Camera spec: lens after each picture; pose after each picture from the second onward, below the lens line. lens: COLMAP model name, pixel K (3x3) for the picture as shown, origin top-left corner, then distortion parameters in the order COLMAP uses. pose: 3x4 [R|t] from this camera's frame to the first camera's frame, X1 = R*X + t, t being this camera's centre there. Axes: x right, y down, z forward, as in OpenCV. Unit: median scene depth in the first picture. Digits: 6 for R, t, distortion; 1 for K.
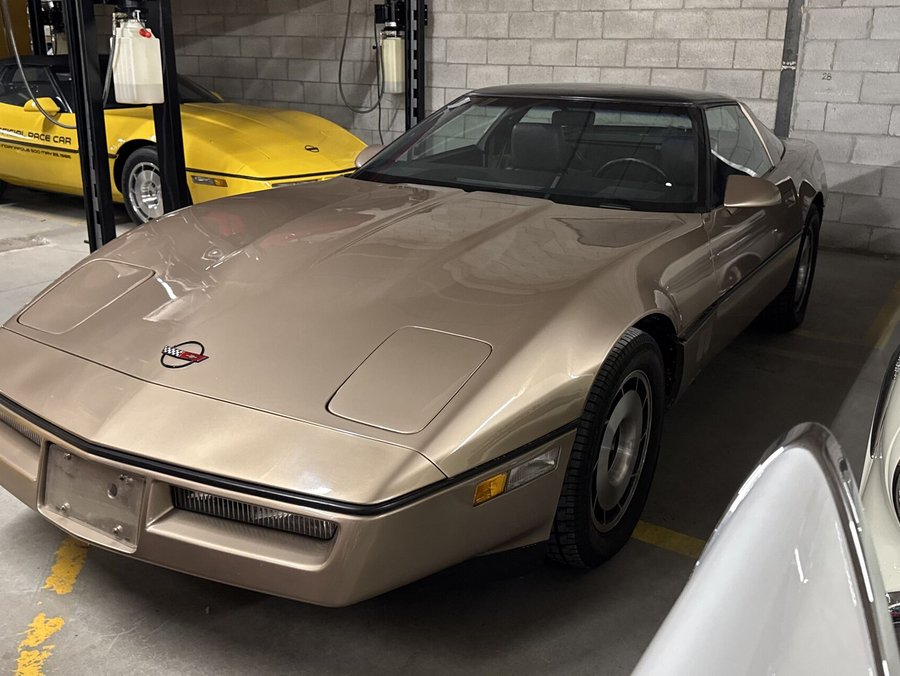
lens RADIAL K [[821.1, 0, 445.3], [0, 821.1, 334.6], [0, 0, 1]] dist [0.080488, -0.117633]
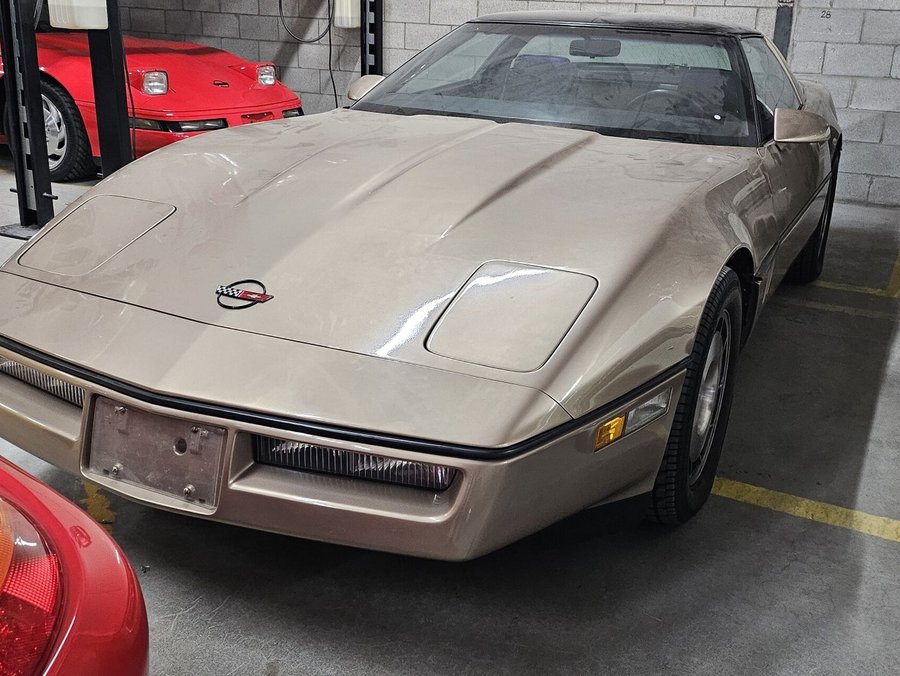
lens RADIAL K [[909.1, 0, 450.4], [0, 909.1, 321.3], [0, 0, 1]] dist [0.047410, -0.013316]
pose [[0.995406, -0.013747, 0.094754, -0.189466], [0.012356, 0.999807, 0.015250, 0.040783], [-0.094945, -0.014009, 0.995384, 0.011888]]
